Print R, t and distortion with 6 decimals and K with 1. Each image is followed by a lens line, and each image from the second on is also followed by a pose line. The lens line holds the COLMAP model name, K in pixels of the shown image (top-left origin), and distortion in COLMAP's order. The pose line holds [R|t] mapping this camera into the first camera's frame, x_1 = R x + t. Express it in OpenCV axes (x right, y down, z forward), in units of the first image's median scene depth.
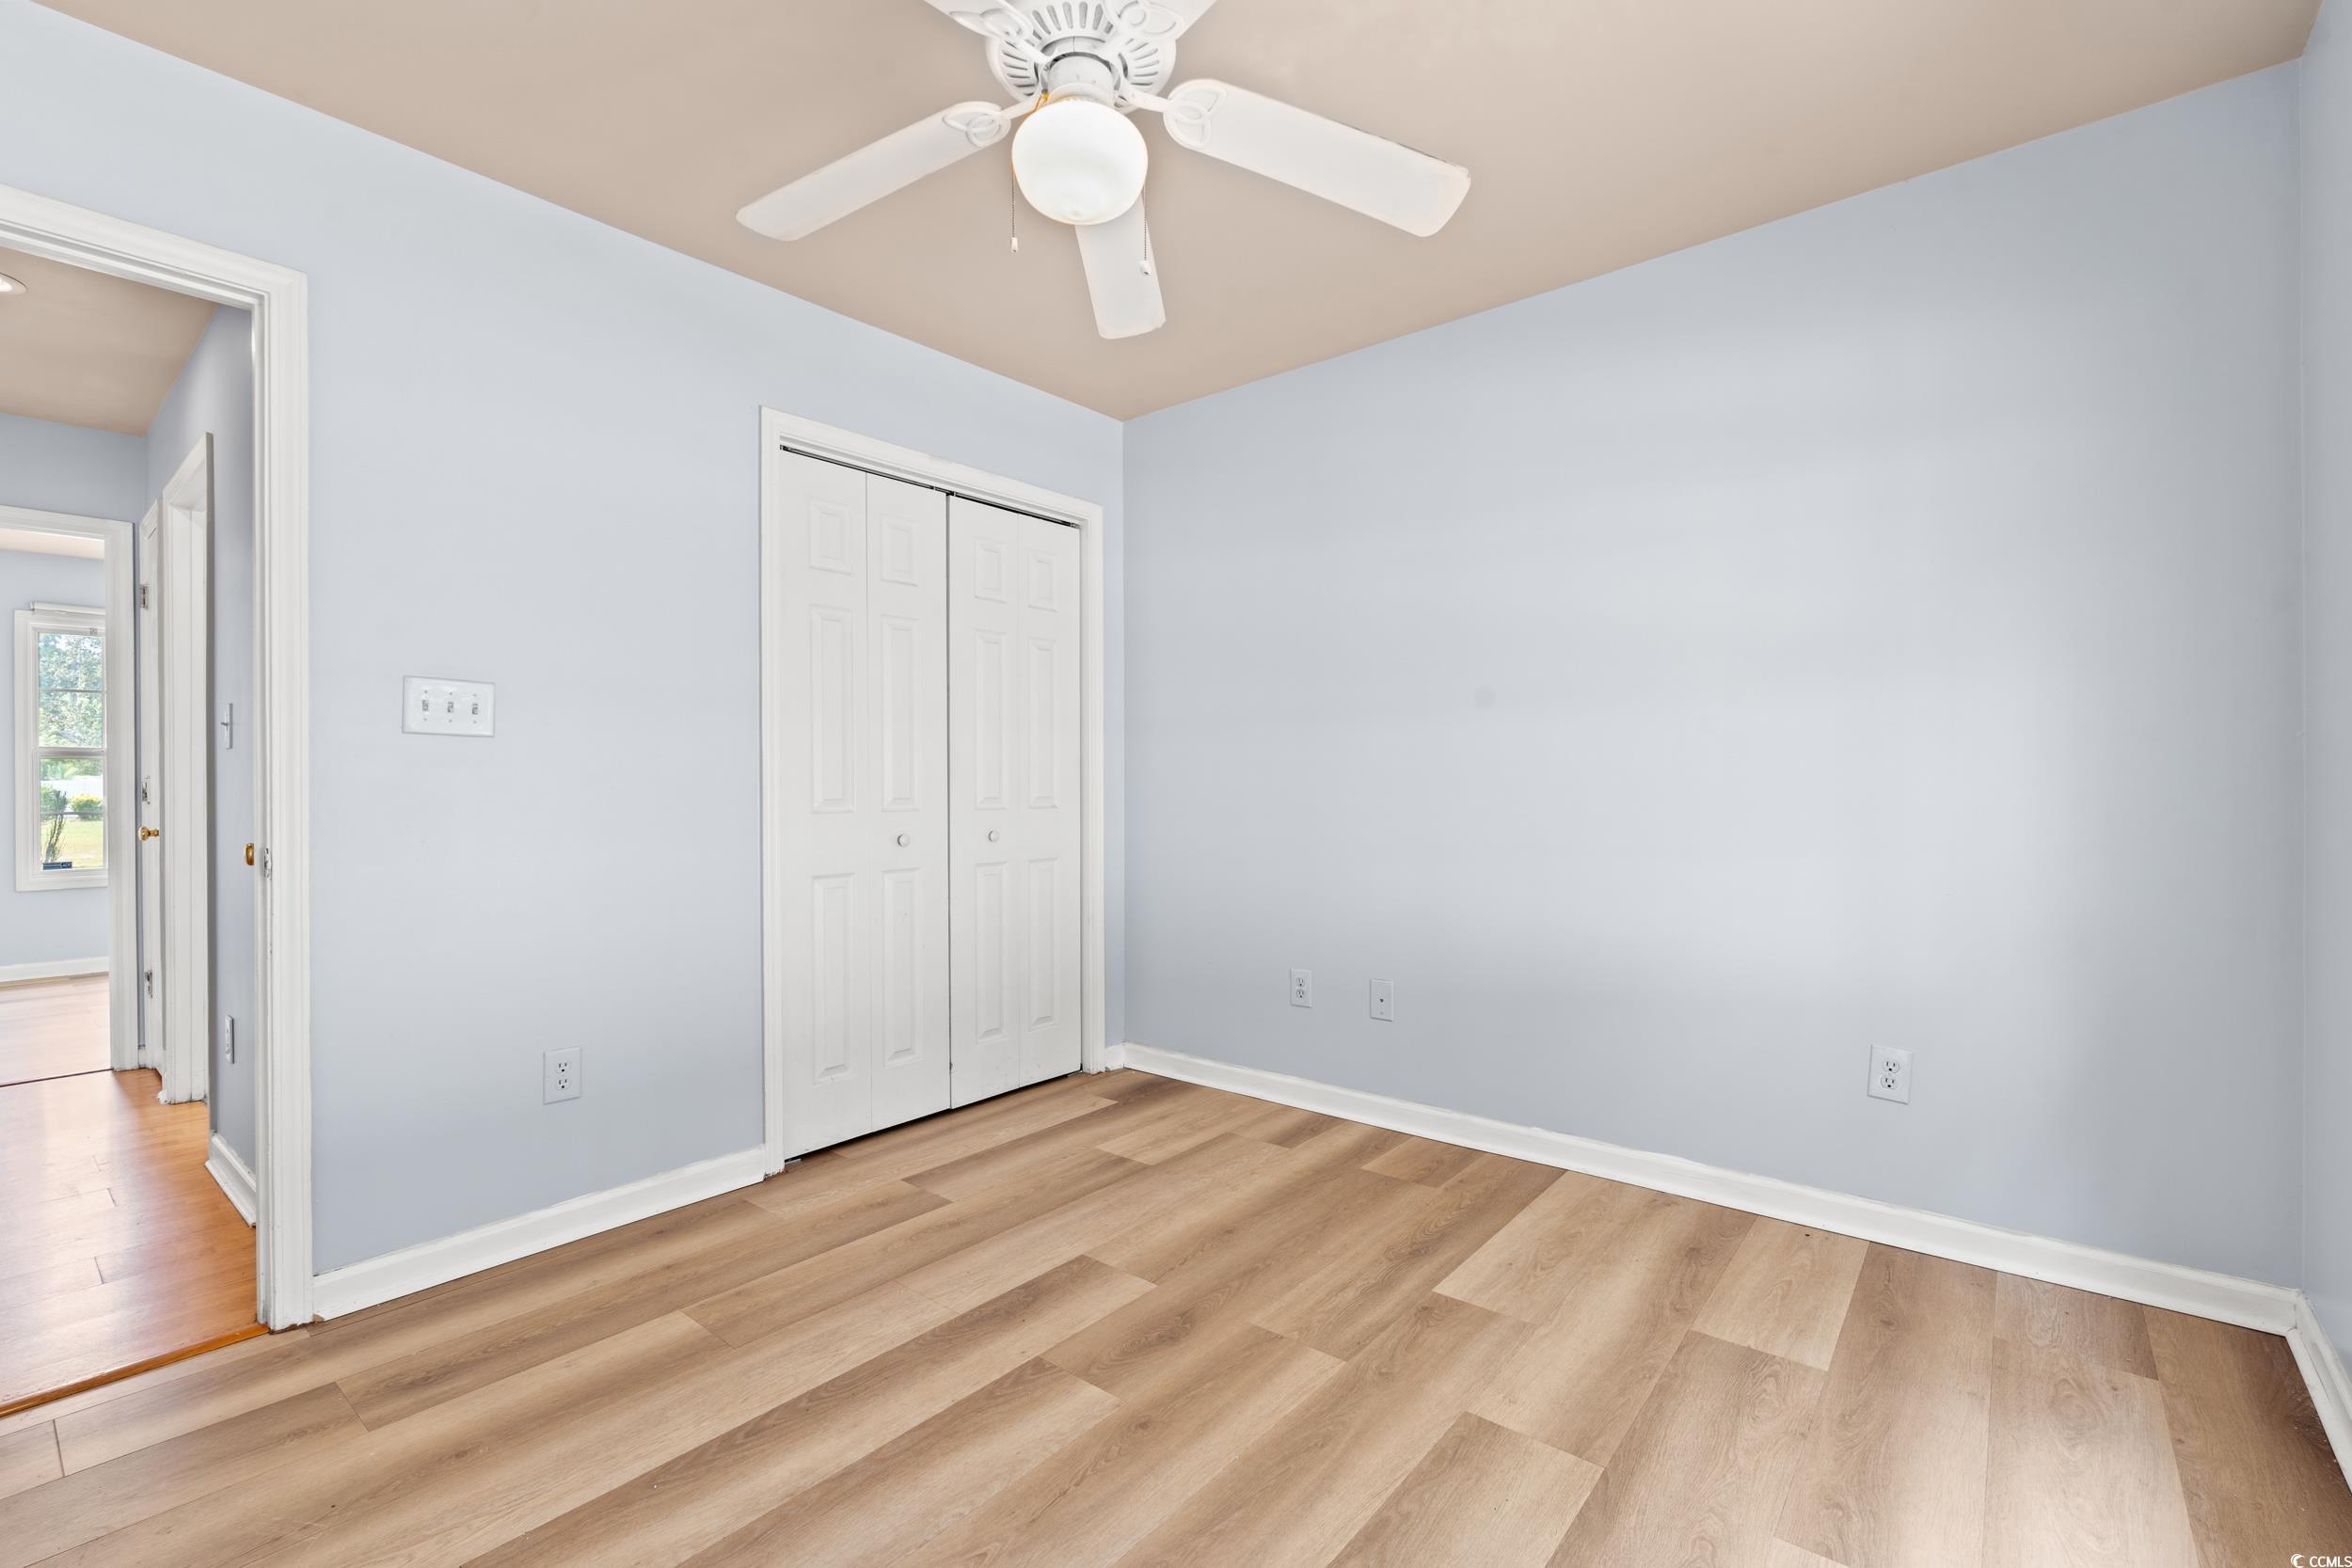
lens RADIAL K [[1027.6, 0, 1173.9], [0, 1027.6, 780.5], [0, 0, 1]] dist [-0.003335, 0.000209]
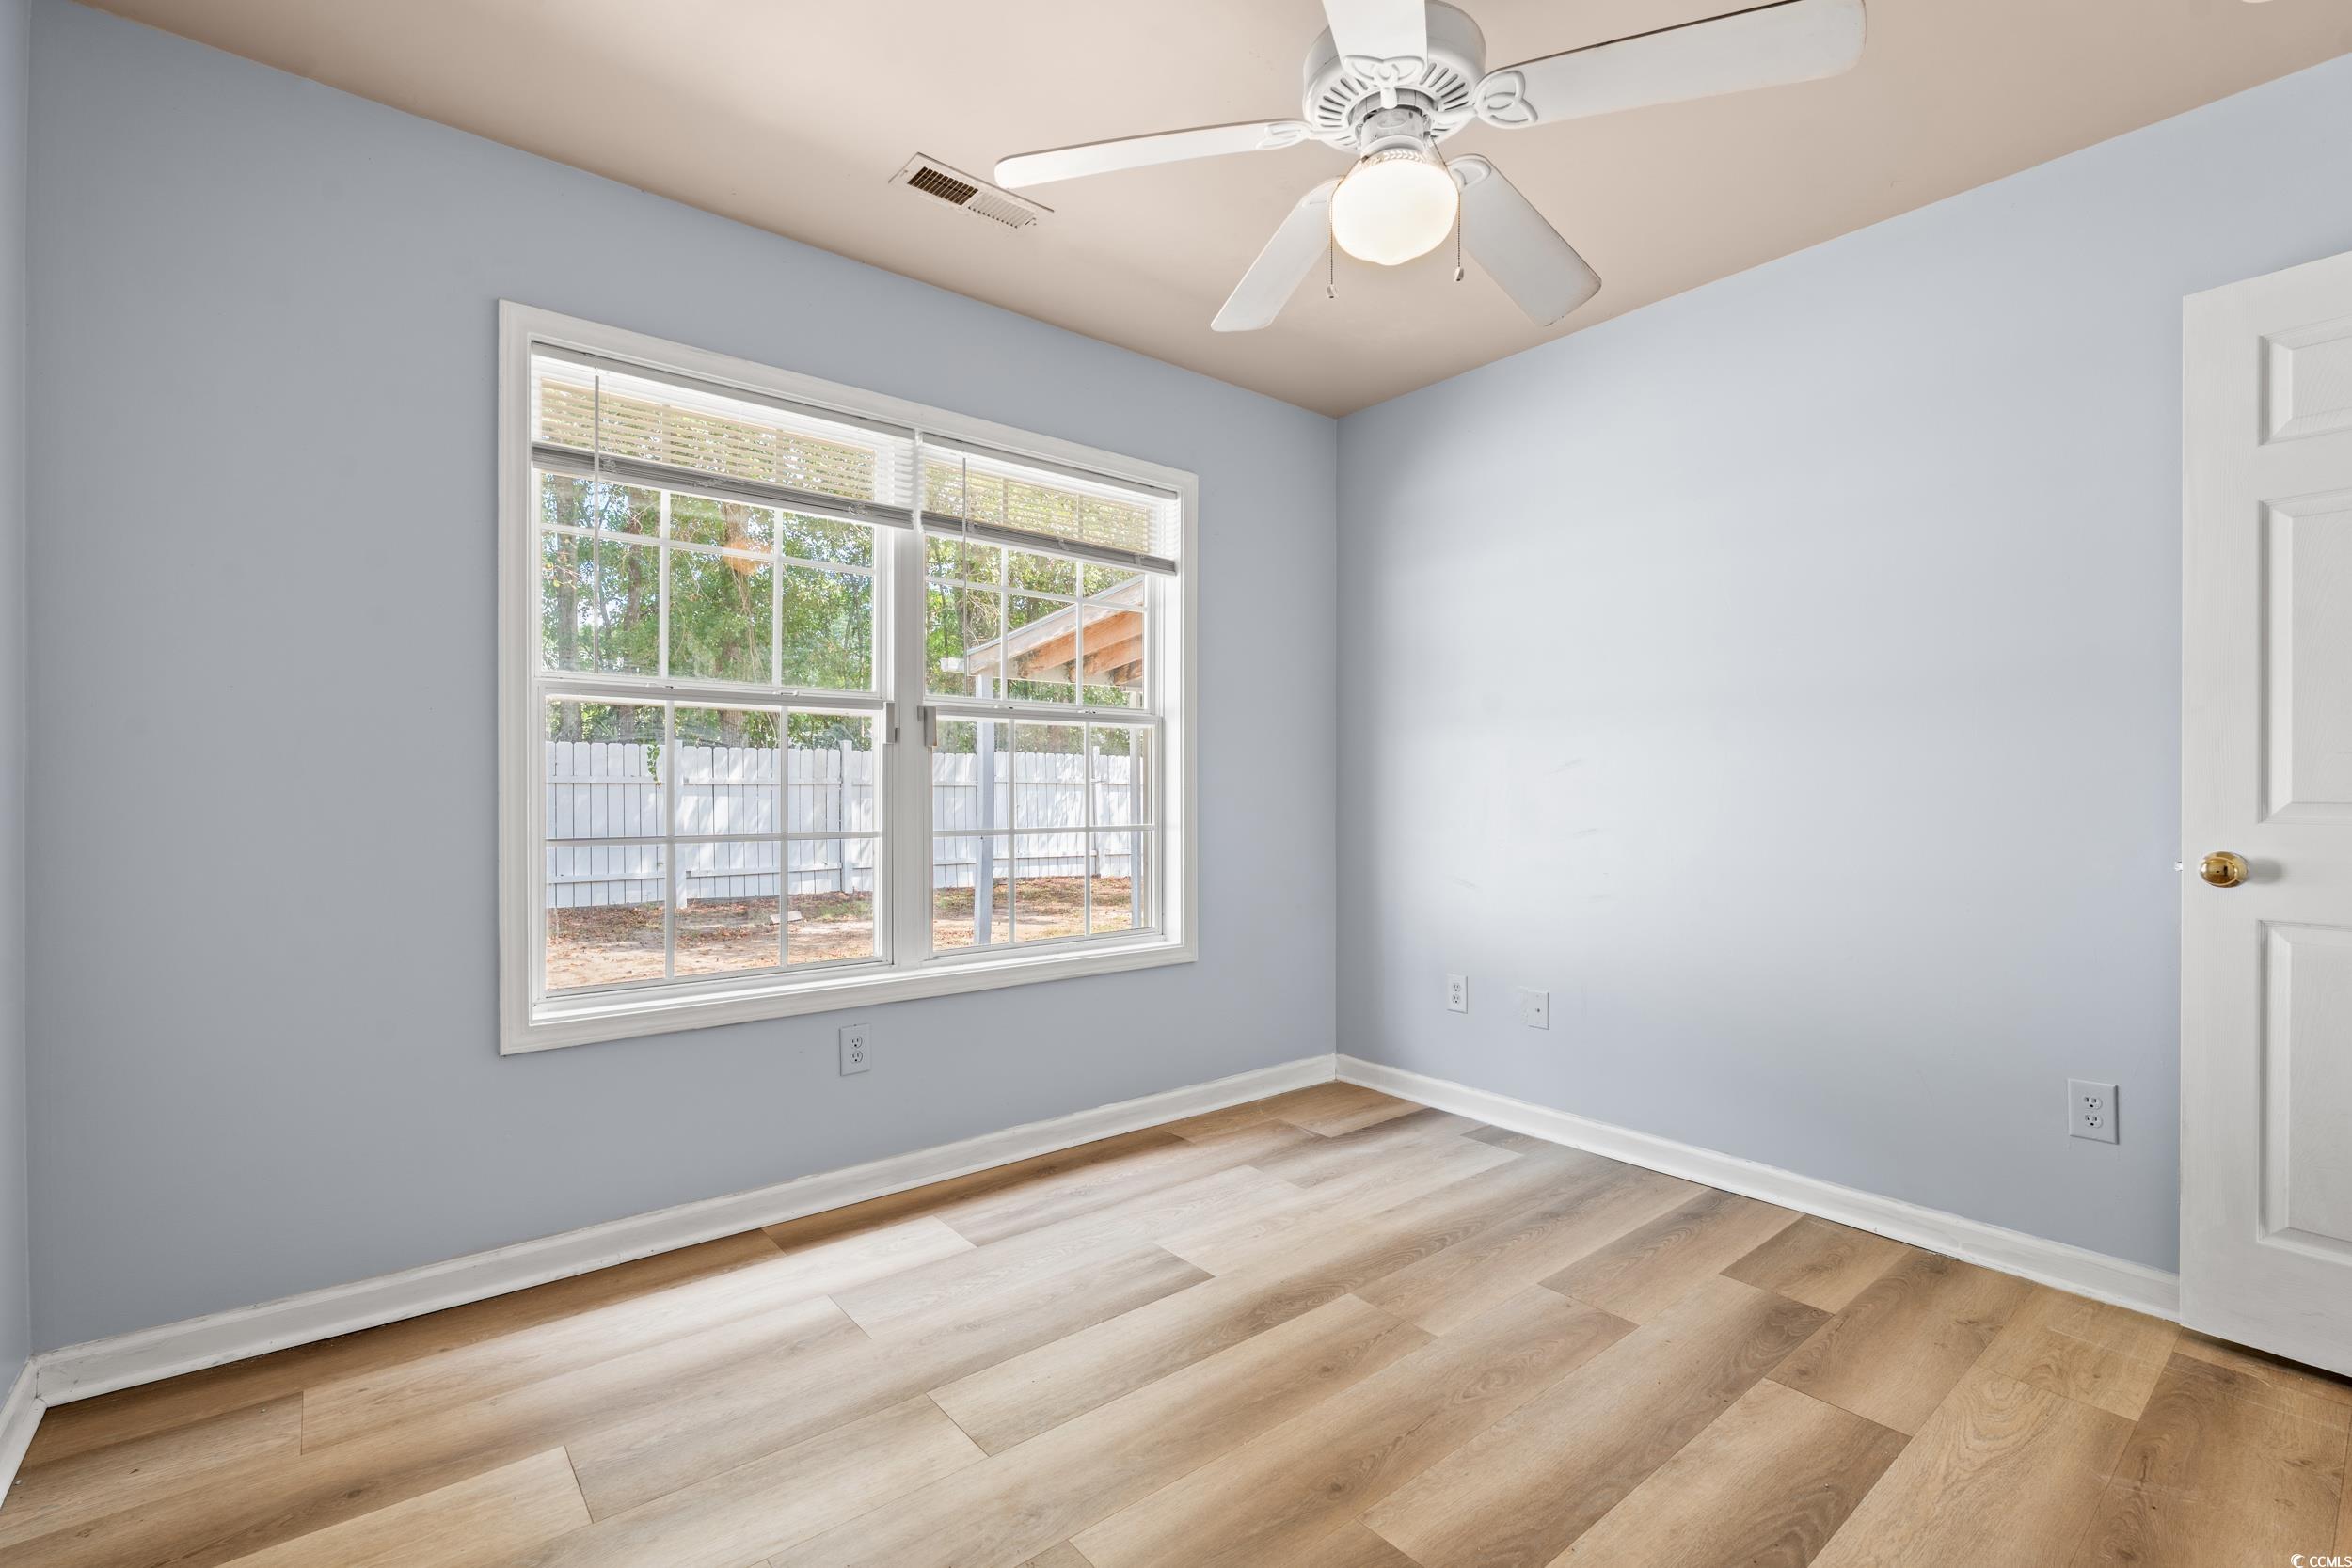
lens RADIAL K [[1045.5, 0, 1173.1], [0, 1045.5, 789.2], [0, 0, 1]] dist [-0.002574, 0.000494]
pose [[-0.981441, 0.002269, 0.191752, -0.050691], [0.002590, 0.999996, 0.001426, 0.001247], [-0.191748, 0.001897, -0.981442, 1.471540]]
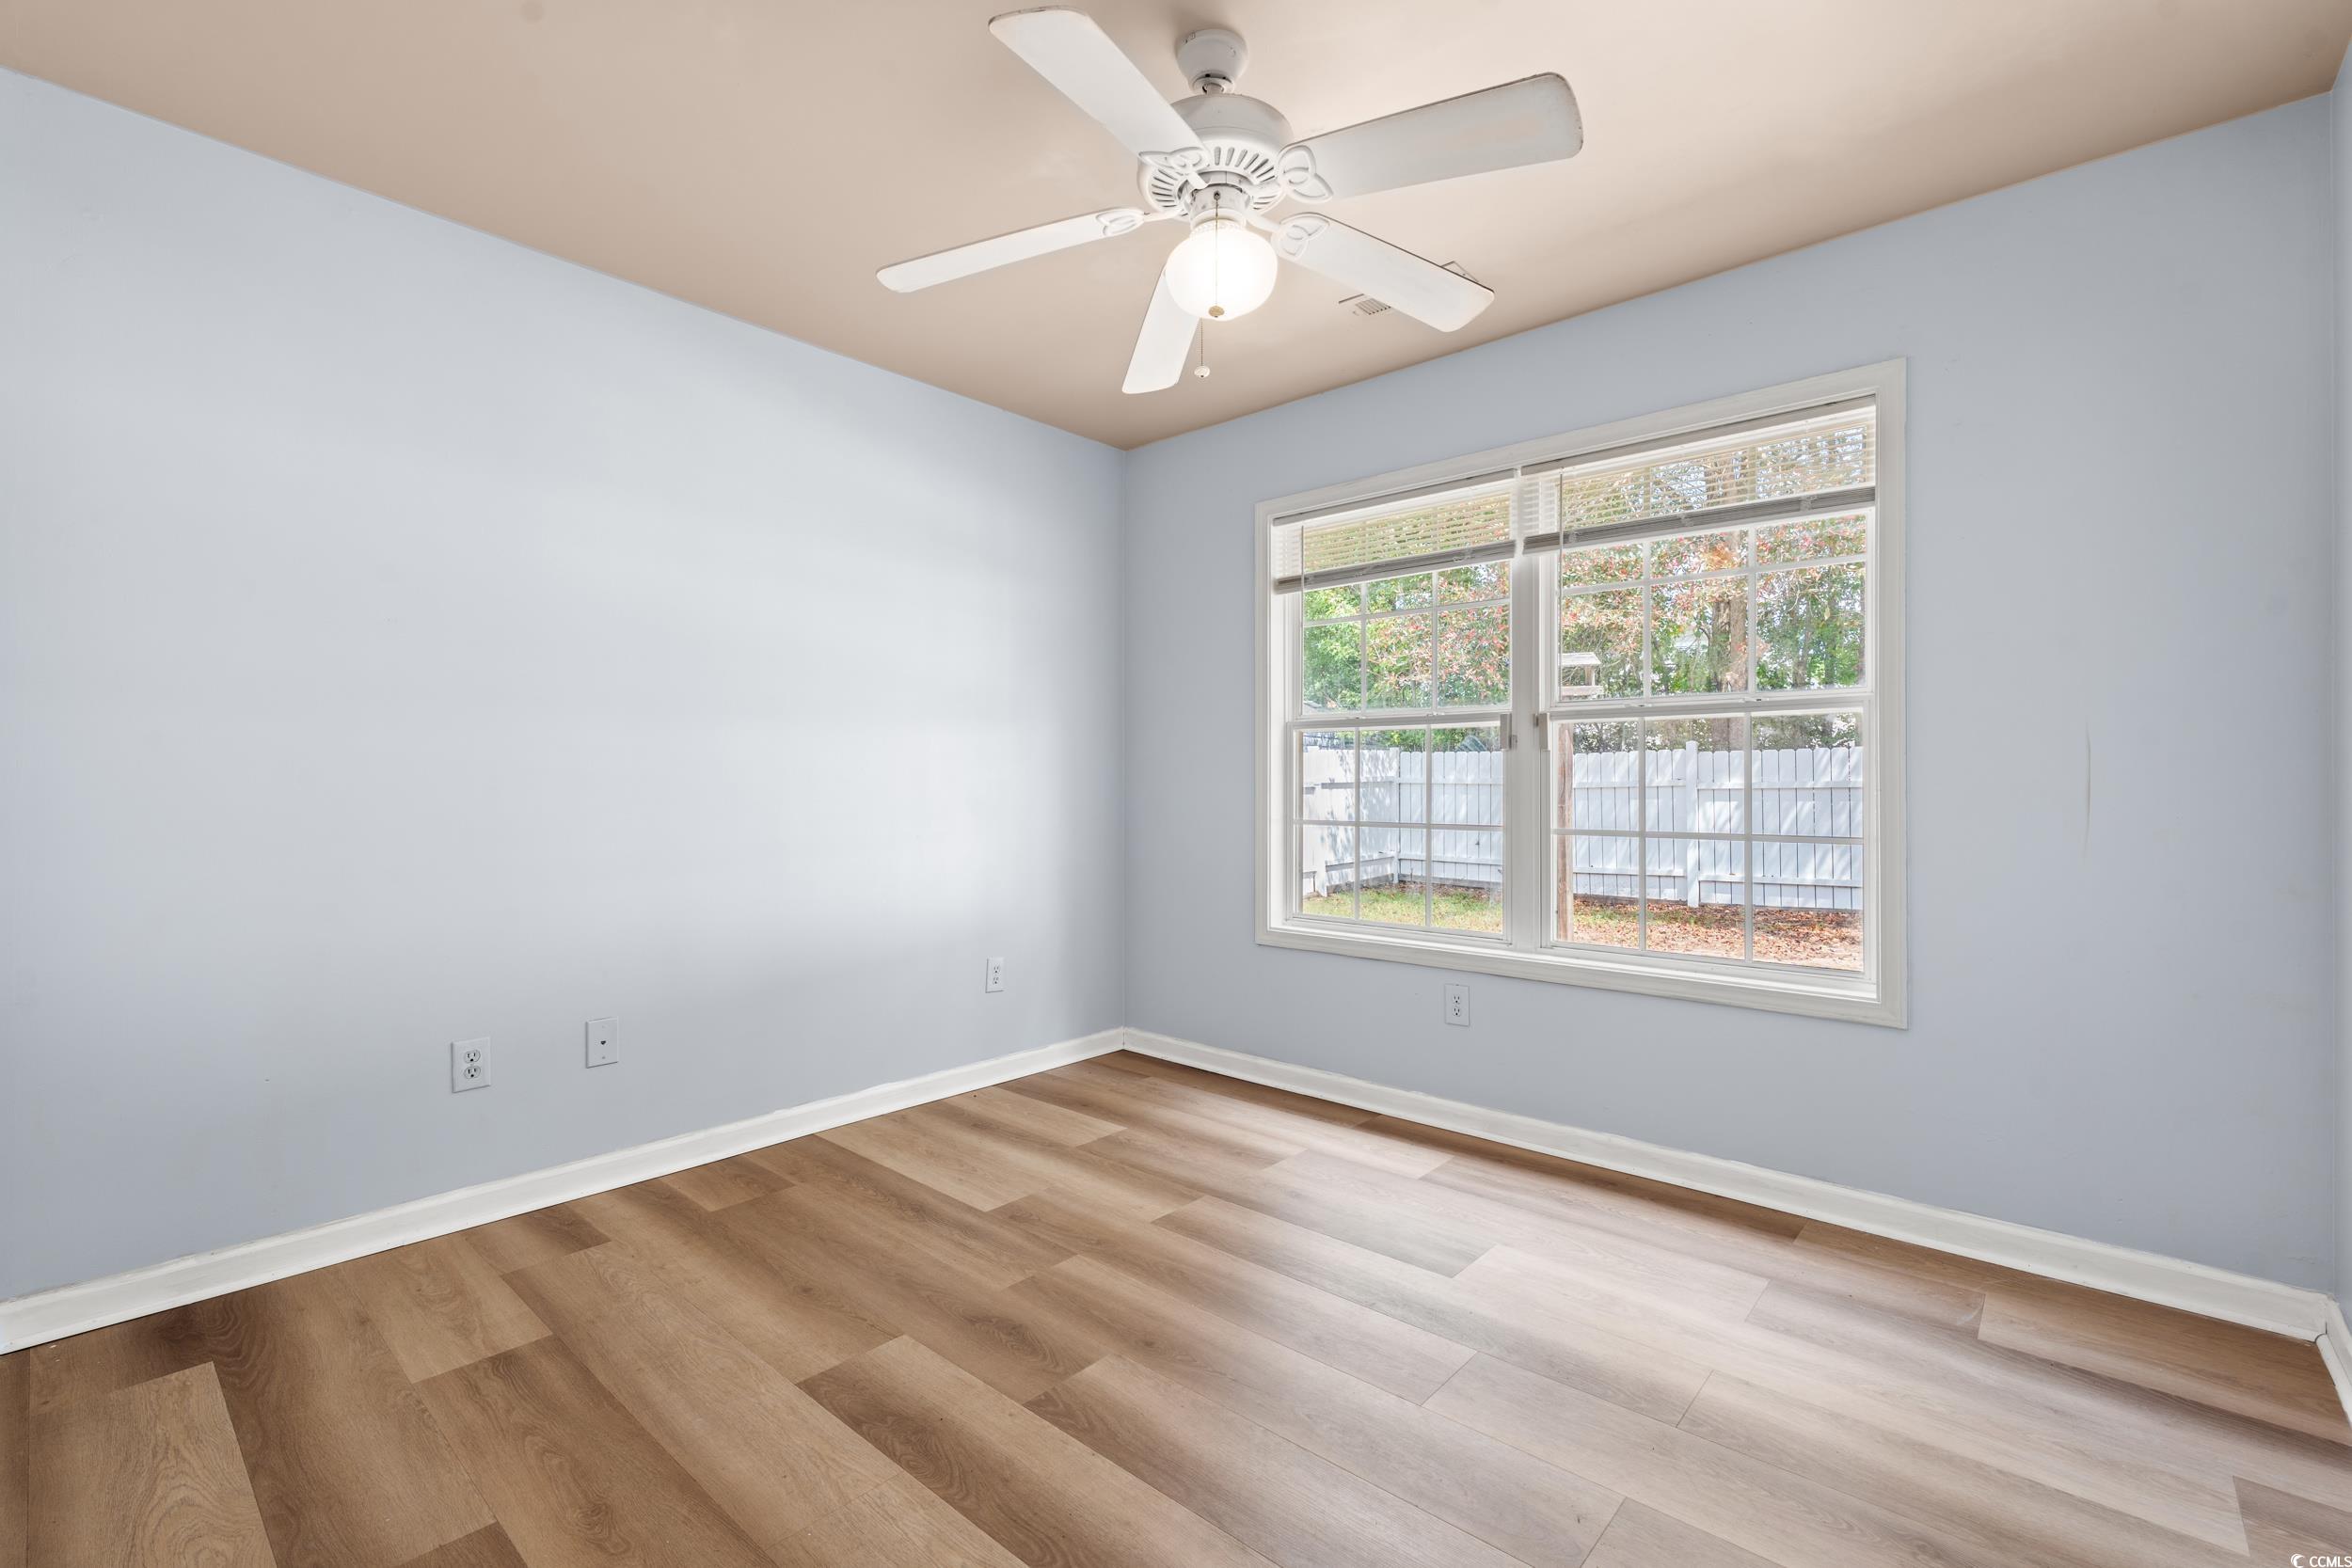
lens RADIAL K [[1027.6, 0, 1173.9], [0, 1027.6, 780.5], [0, 0, 1]] dist [-0.003335, 0.000209]
pose [[0.037354, 0.009047, 0.999261, -0.898028], [-0.002856, 0.999956, -0.008946, 0.004548], [-0.999298, -0.002520, 0.037378, 0.704484]]
